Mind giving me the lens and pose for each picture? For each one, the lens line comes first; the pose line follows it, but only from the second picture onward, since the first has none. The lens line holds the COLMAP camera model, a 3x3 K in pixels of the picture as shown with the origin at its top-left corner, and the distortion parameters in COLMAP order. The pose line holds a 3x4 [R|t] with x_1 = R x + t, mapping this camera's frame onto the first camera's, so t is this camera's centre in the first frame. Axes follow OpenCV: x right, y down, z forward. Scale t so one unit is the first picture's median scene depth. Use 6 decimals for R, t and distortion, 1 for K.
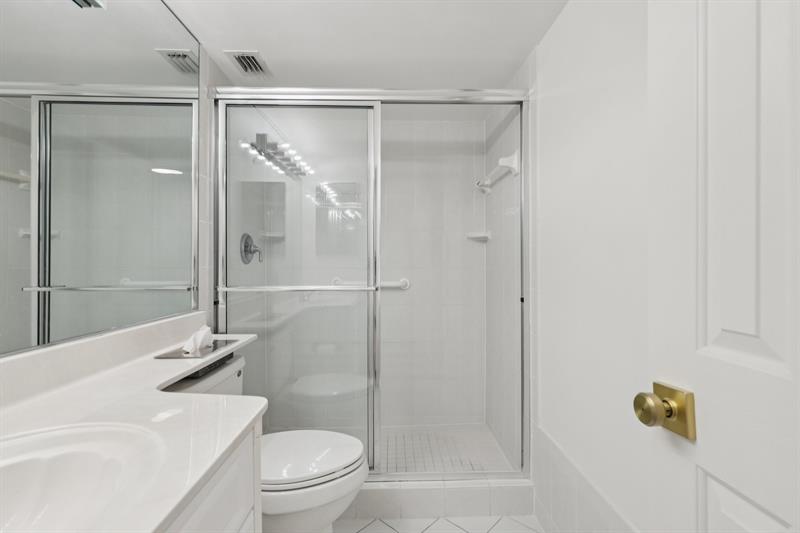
lens RADIAL K [[365.8, 0, 400.0], [0, 365.8, 266.5], [0, 0, 1]] dist [0.001806, -0.000042]
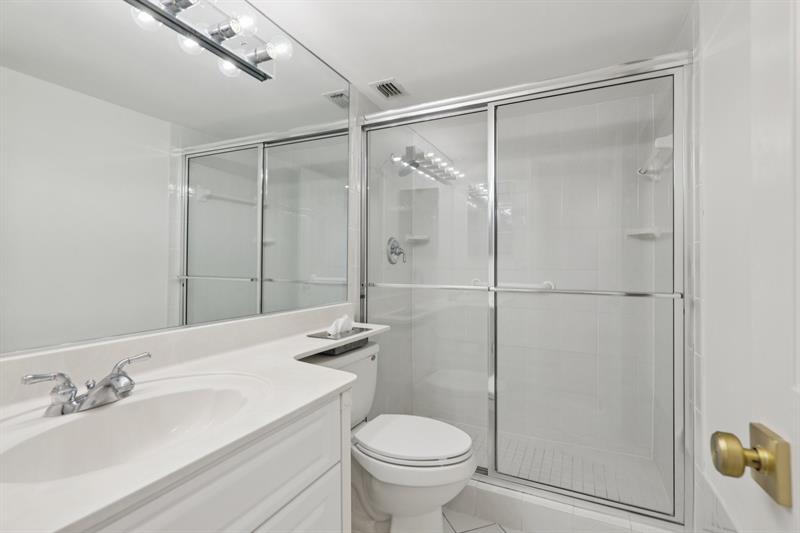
lens RADIAL K [[368.8, 0, 400.4], [0, 368.8, 263.5], [0, 0, 1]] dist [0.001038, -0.000297]
pose [[0.890319, 0.007051, -0.455283, 0.145414], [-0.011340, 0.999913, -0.006689, -0.000910], [0.455197, 0.011118, 0.890322, -0.008893]]
